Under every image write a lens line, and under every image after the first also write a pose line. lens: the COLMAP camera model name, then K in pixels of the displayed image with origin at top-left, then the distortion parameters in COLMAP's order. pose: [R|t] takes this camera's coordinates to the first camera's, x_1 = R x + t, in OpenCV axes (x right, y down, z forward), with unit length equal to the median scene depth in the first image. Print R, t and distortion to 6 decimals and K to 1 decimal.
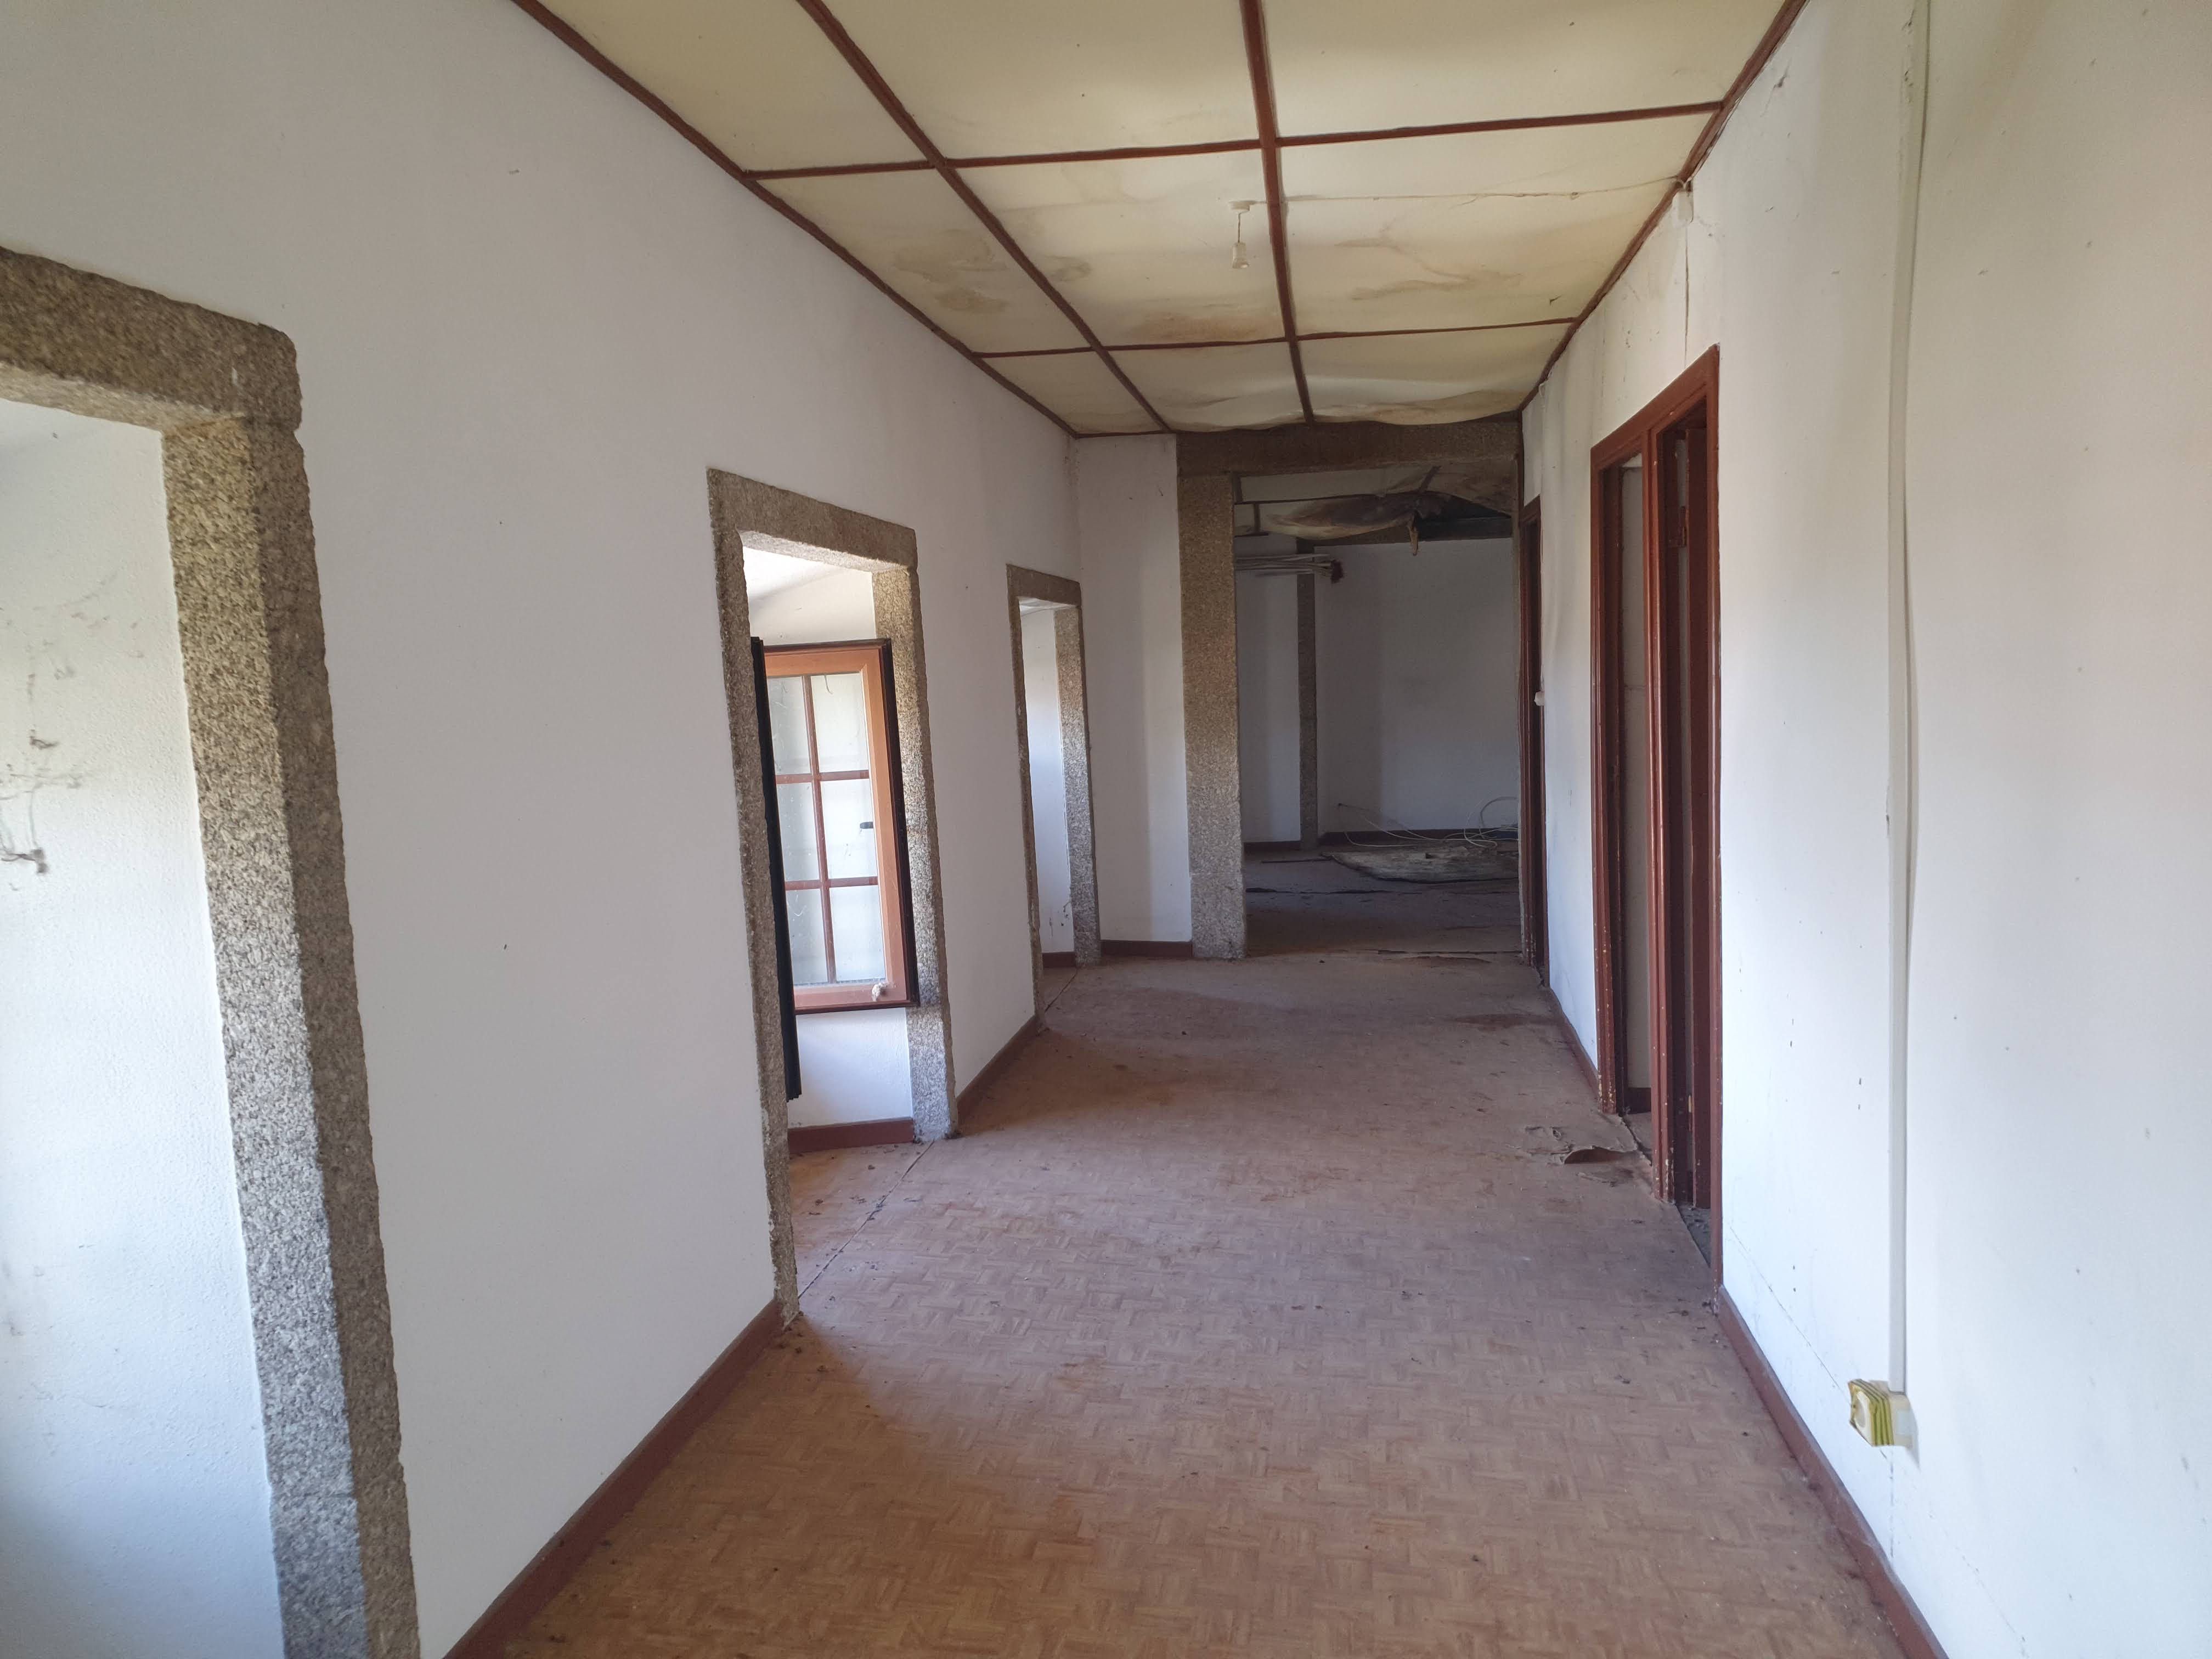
lens RADIAL K [[1655.6, 0, 1088.7], [0, 1655.6, 839.3], [0, 0, 1]] dist [0.006321, 0.003519]
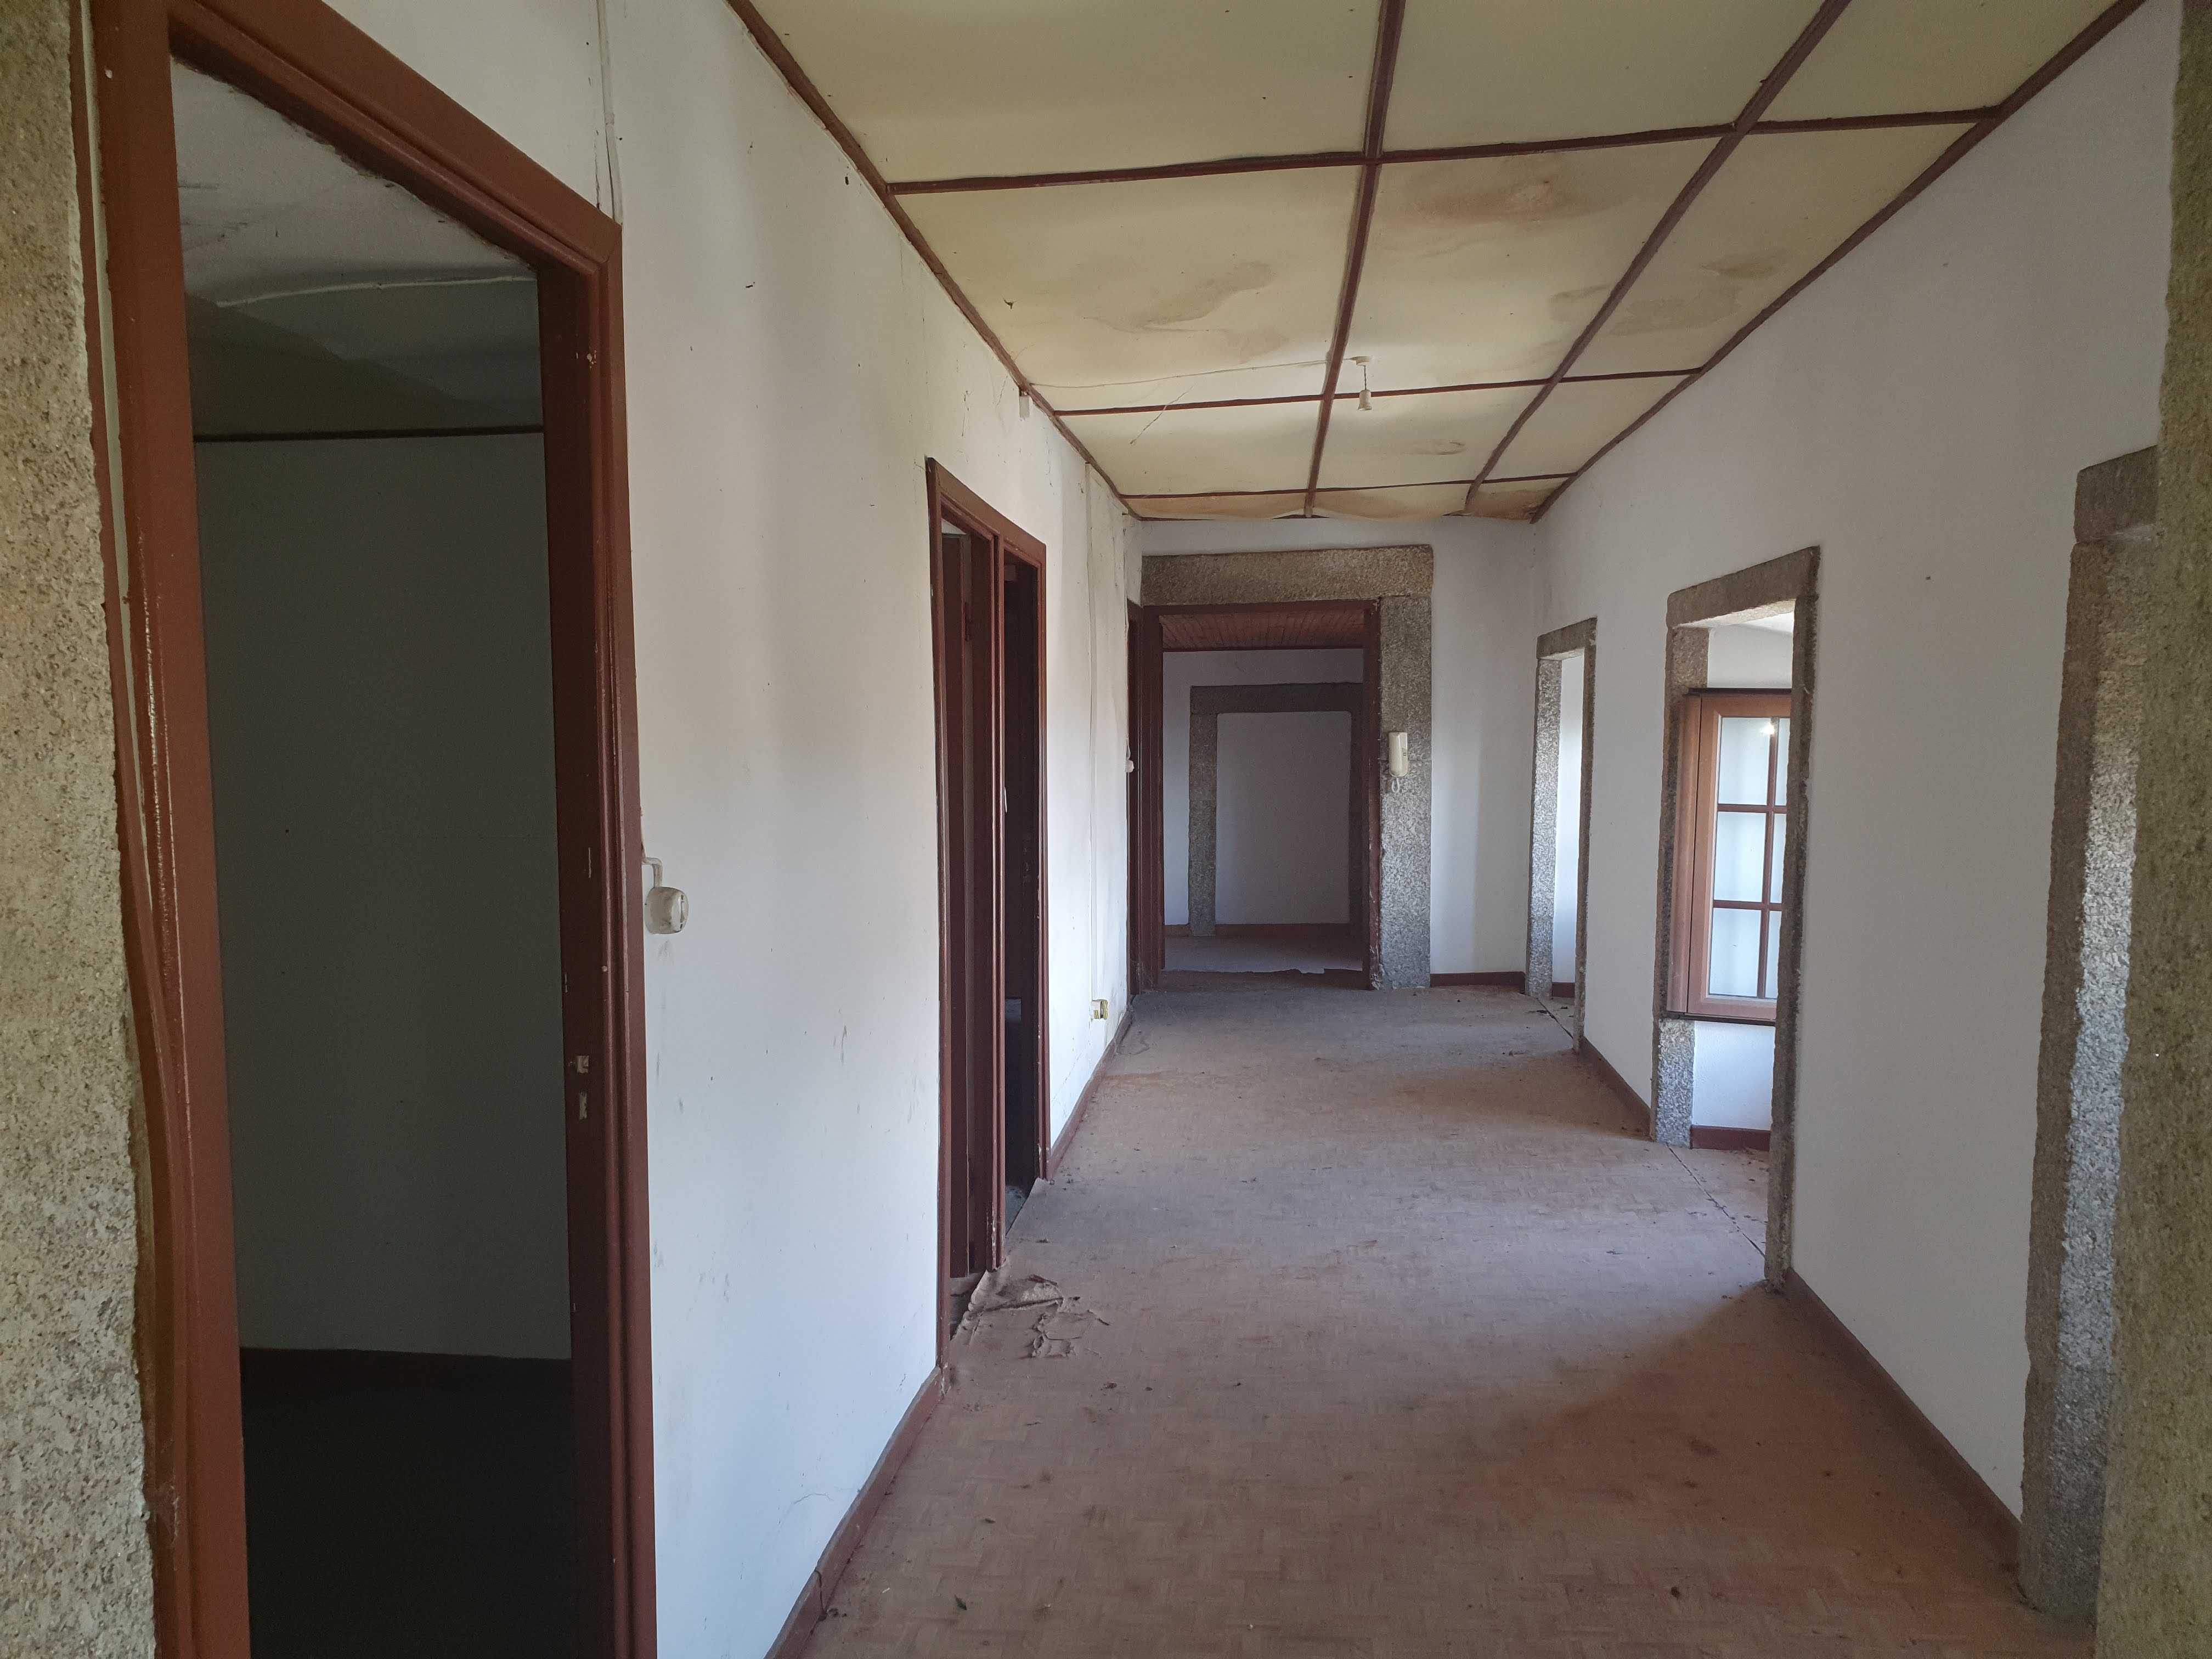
lens RADIAL K [[1325.6, 0, 1103.6], [0, 1325.6, 838.4], [0, 0, 1]] dist [0.001558, 0.000043]
pose [[-0.998266, 0.057250, -0.013701, 0.282495], [0.053514, 0.979548, 0.193961, -0.212737], [0.024525, 0.192892, -0.980914, 1.823669]]
